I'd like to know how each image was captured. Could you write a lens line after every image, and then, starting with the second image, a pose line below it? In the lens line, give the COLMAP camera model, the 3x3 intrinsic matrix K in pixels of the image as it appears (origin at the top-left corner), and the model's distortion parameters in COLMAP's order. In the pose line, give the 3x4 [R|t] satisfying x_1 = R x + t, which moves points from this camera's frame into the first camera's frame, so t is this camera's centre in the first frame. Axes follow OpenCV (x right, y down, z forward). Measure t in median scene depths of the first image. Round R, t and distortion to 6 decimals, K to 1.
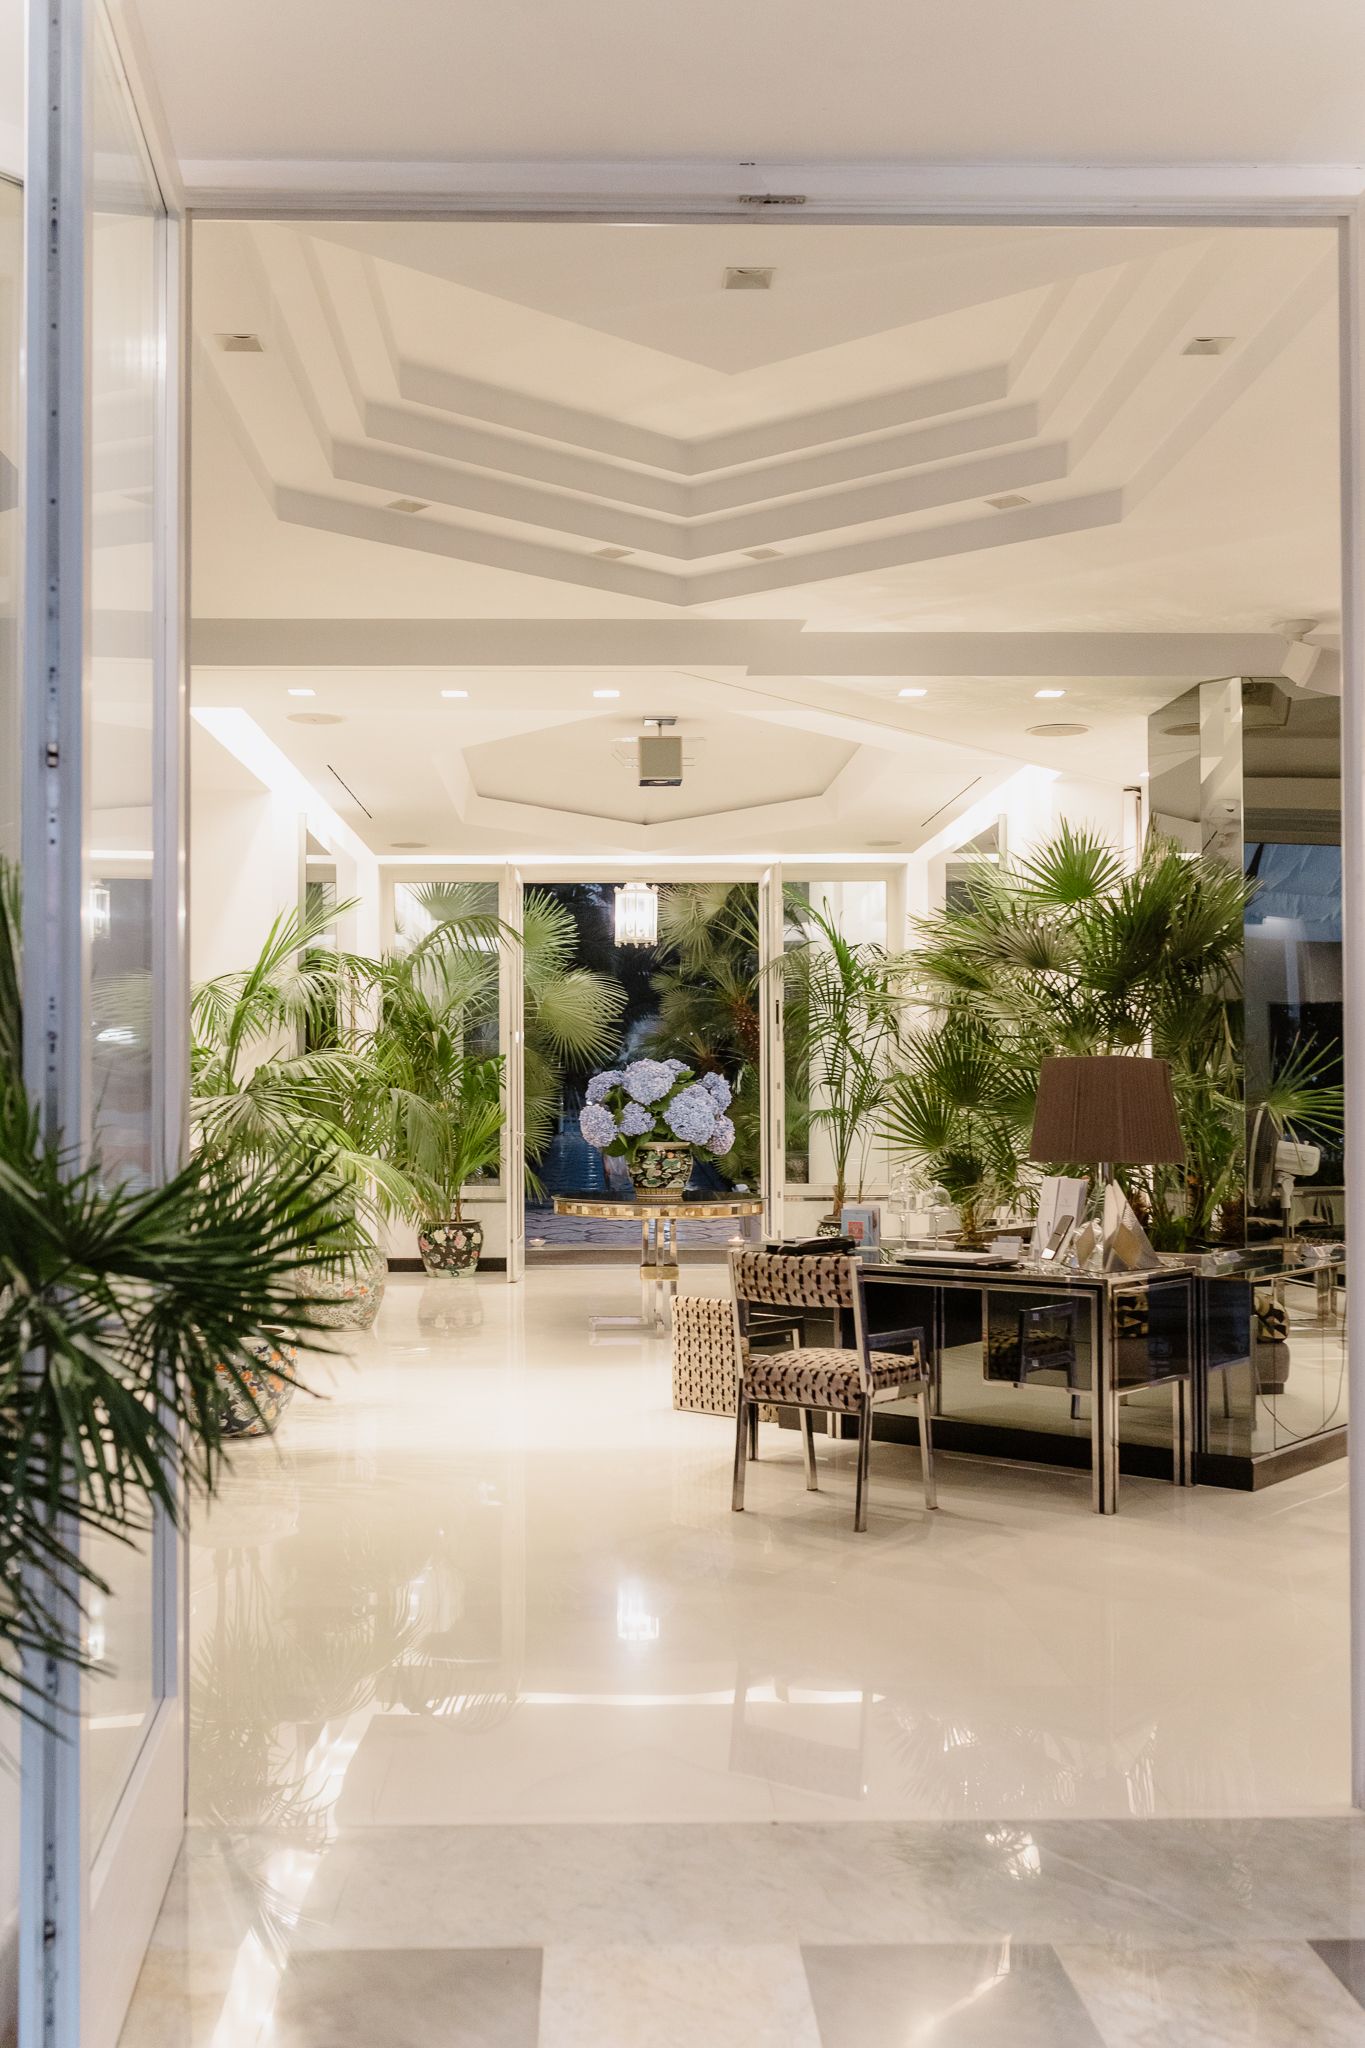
lens RADIAL K [[1908.0, 0, 681.2], [0, 1908.0, 1025.9], [0, 0, 1]] dist [-0.004787, 0.000000]
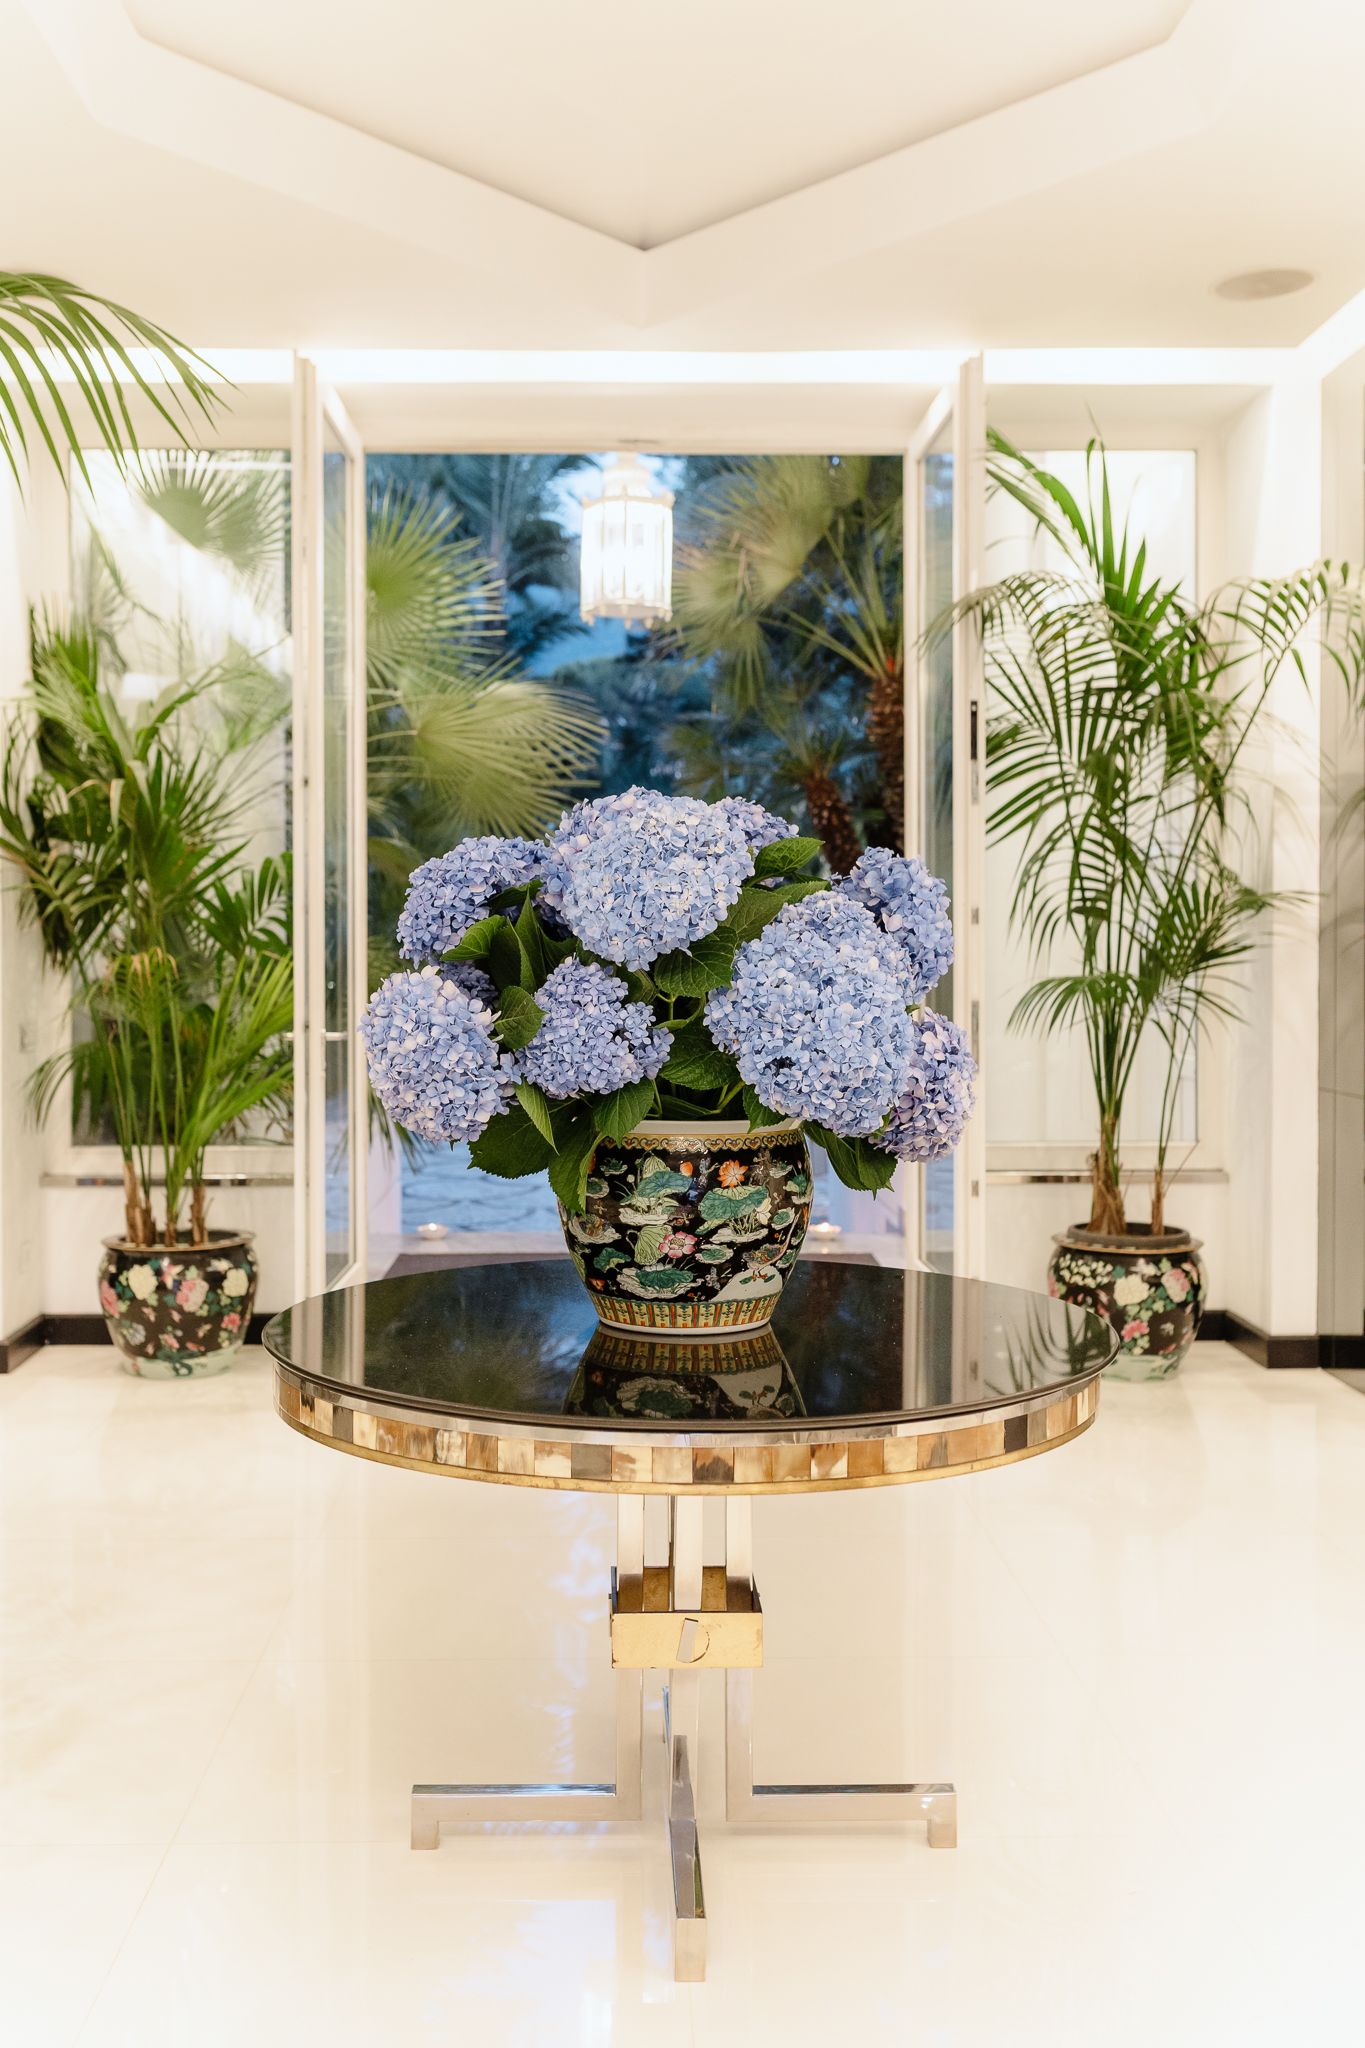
lens RADIAL K [[1908.0, 0, 682.2], [0, 1908.0, 1020.8], [0, 0, 1]] dist [-0.004787, 0.000000]
pose [[0.999989, 0.002085, -0.004137, -0.010969], [-0.001766, 0.997133, 0.075653, 0.028972], [0.004282, -0.075645, 0.997126, 0.745223]]
